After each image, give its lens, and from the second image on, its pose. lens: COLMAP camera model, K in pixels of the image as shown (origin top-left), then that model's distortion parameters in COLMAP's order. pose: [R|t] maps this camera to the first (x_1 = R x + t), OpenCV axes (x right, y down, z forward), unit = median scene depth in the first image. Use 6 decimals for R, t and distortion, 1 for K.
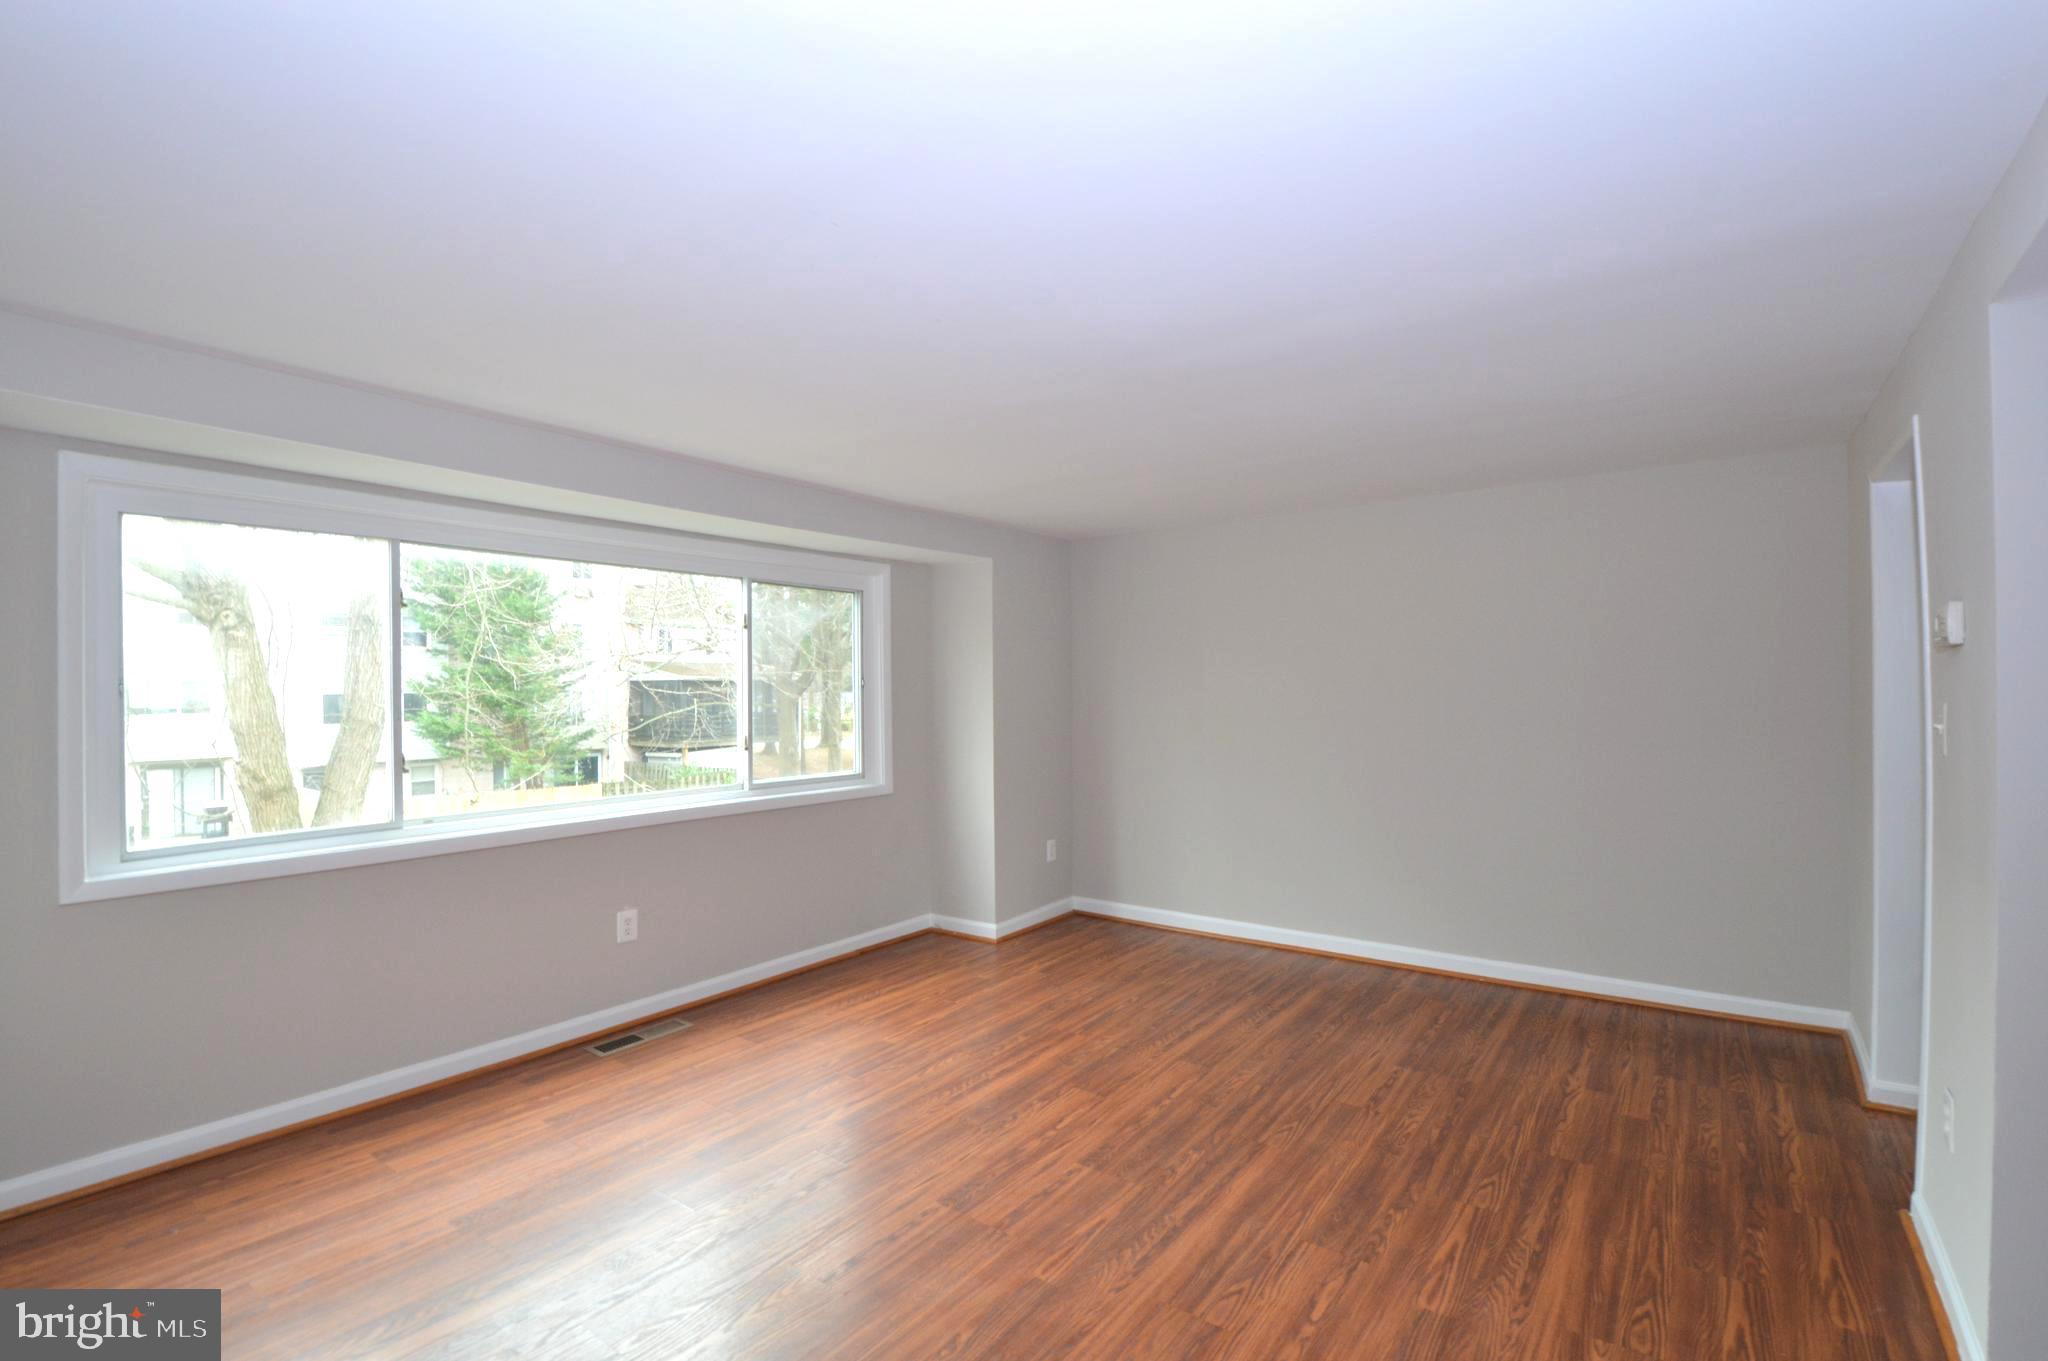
lens RADIAL K [[913.2, 0, 1051.2], [0, 913.2, 693.5], [0, 0, 1]] dist [0.006232, -0.016412]
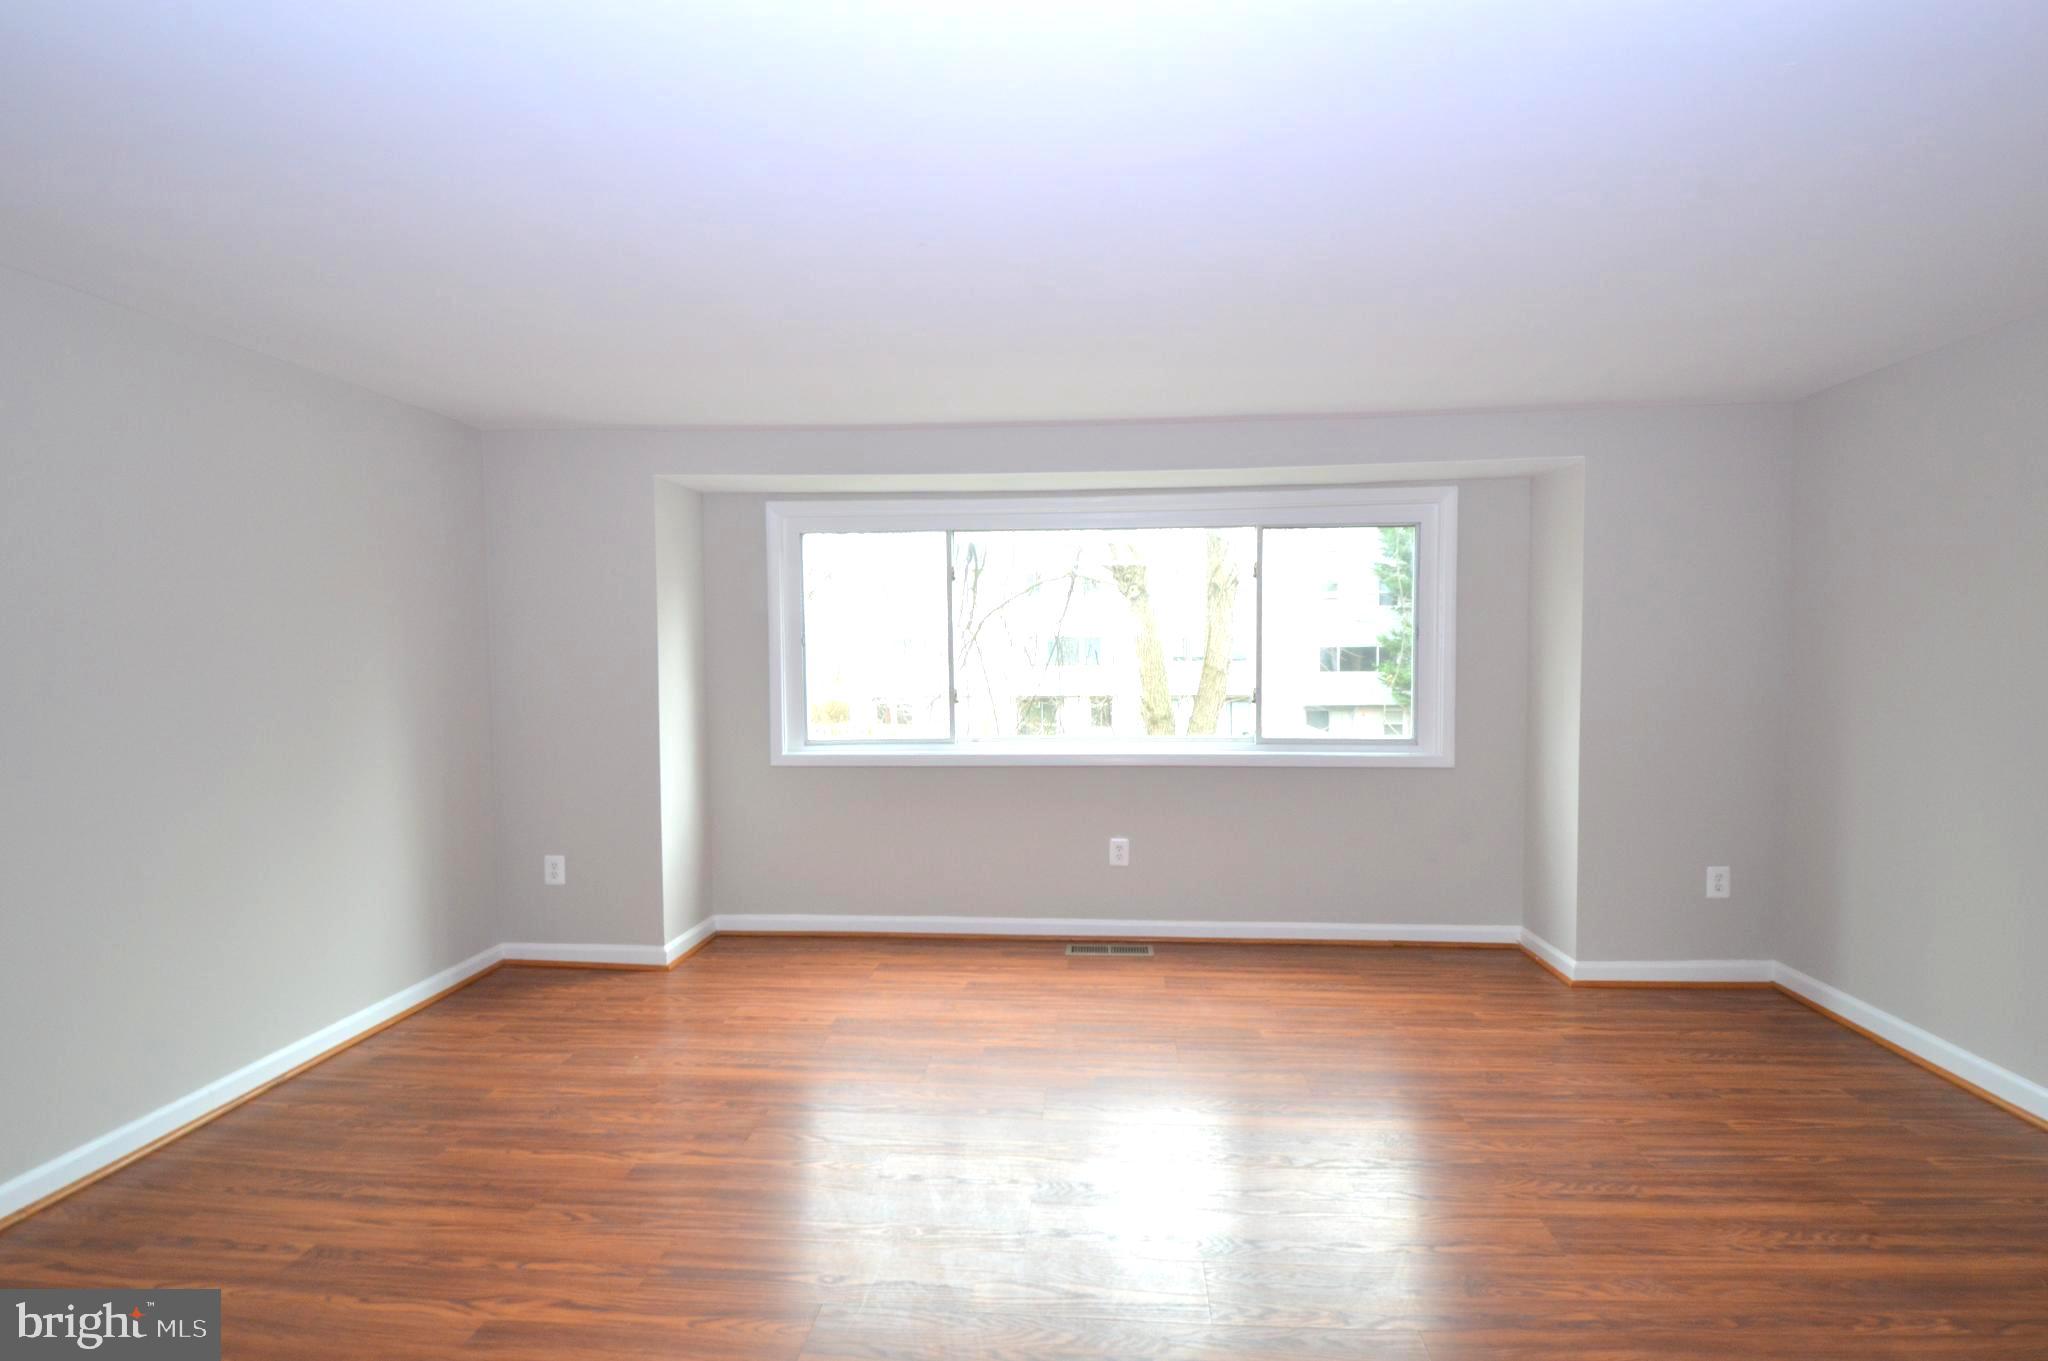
lens RADIAL K [[913.2, 0, 1051.2], [0, 913.2, 693.5], [0, 0, 1]] dist [0.006232, -0.016412]
pose [[0.523697, 0.045153, -0.850707, 0.421975], [-0.002421, 0.998669, 0.051517, 0.002556], [0.851901, -0.024920, 0.523110, 0.335272]]
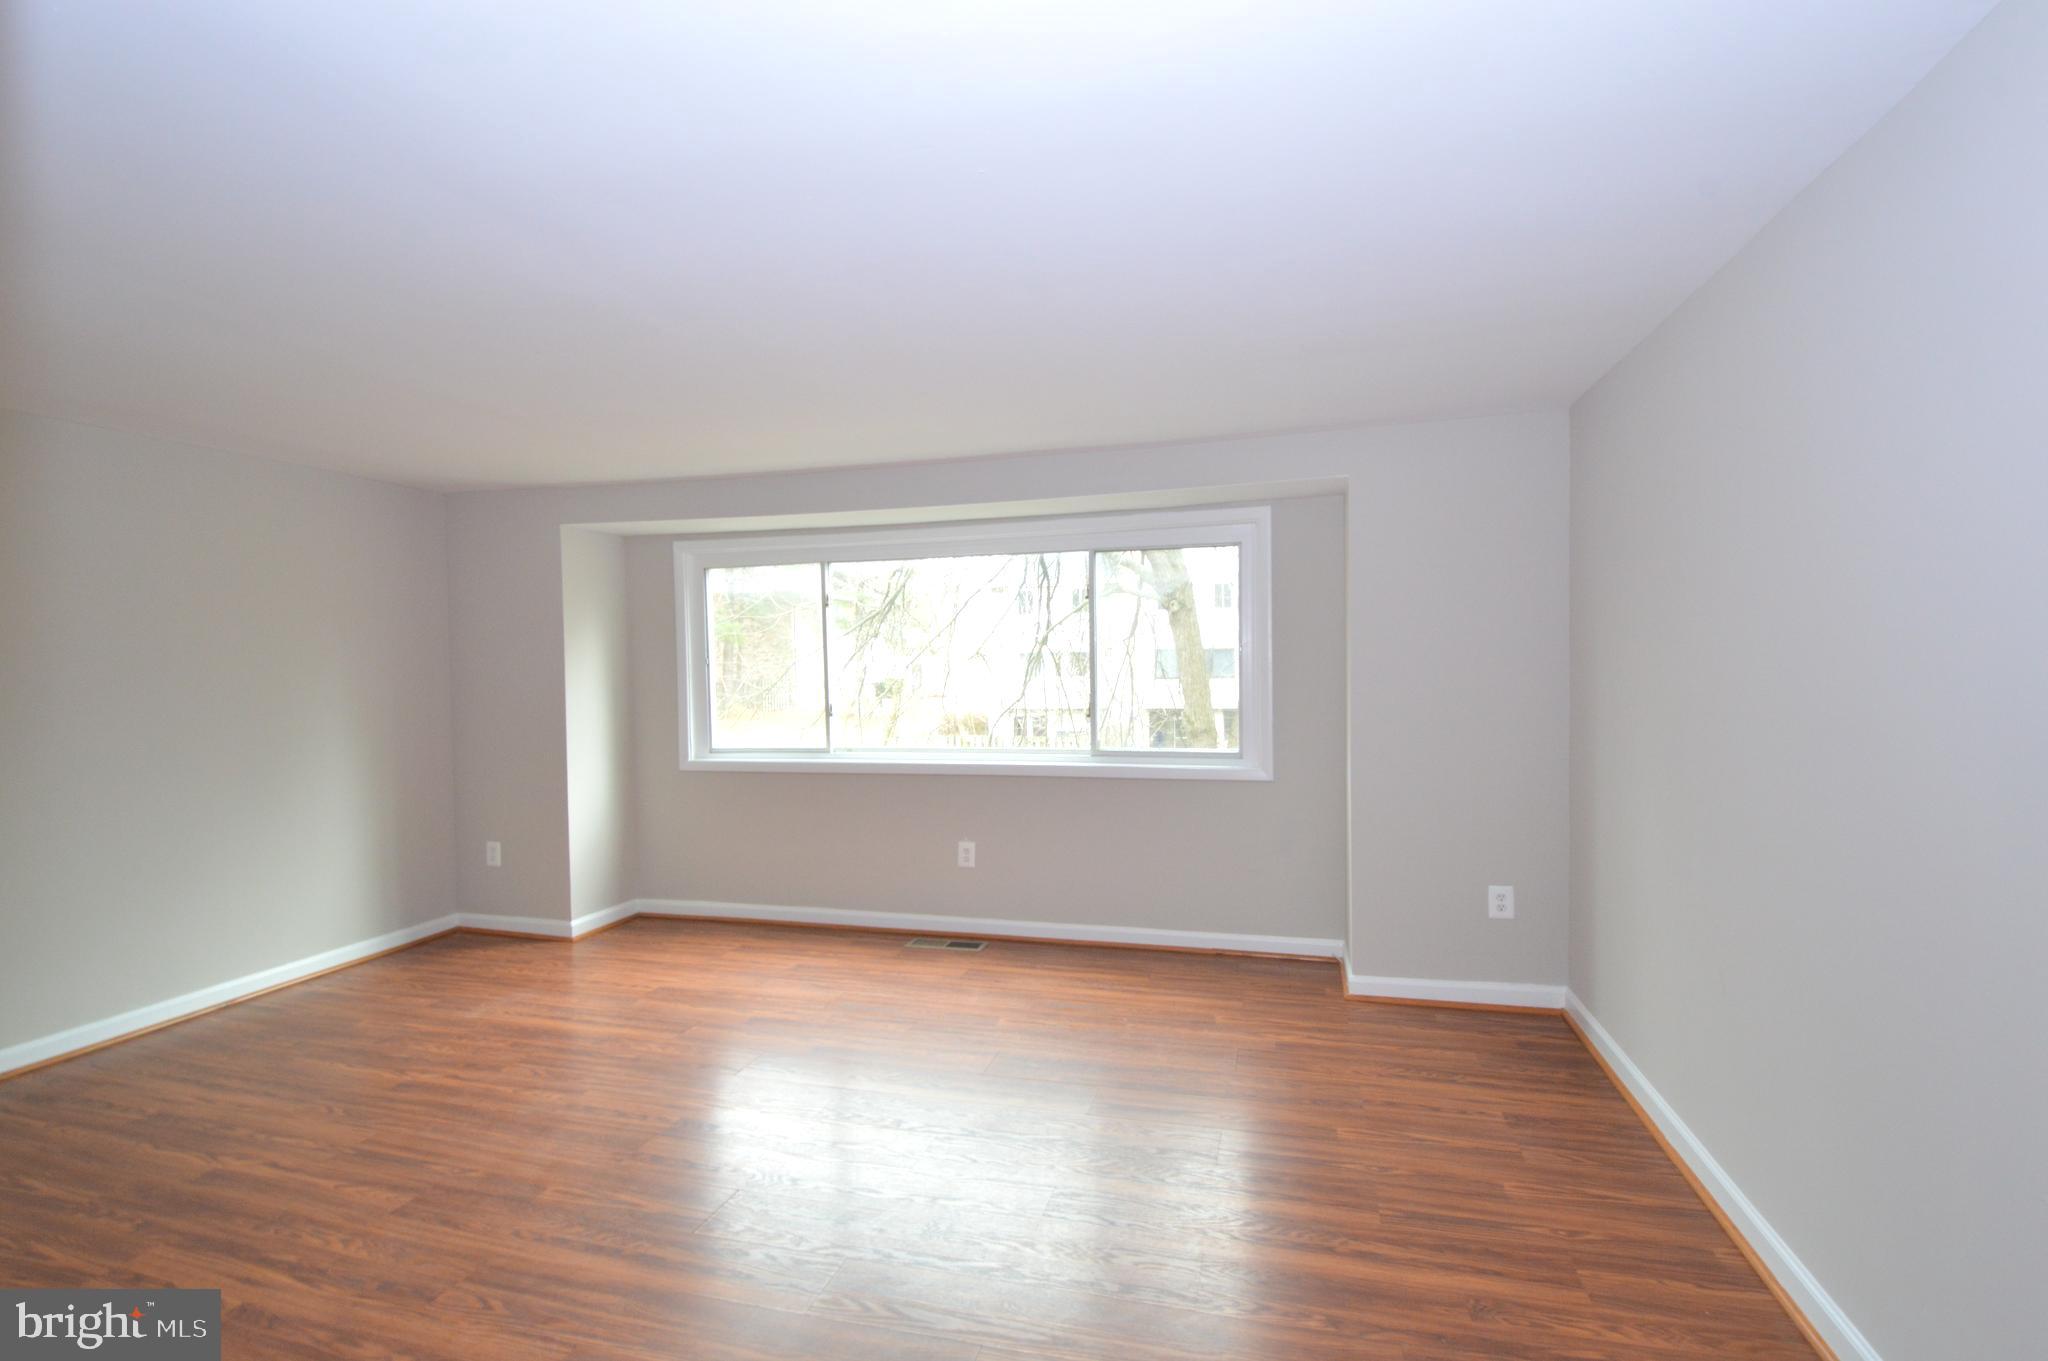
lens RADIAL K [[913.2, 0, 1051.2], [0, 913.2, 693.5], [0, 0, 1]] dist [0.006232, -0.016412]
pose [[0.353997, 0.031680, -0.934710, 0.677049], [0.007167, 0.999305, 0.036584, -0.002430], [0.935219, -0.019650, 0.353524, 0.657775]]
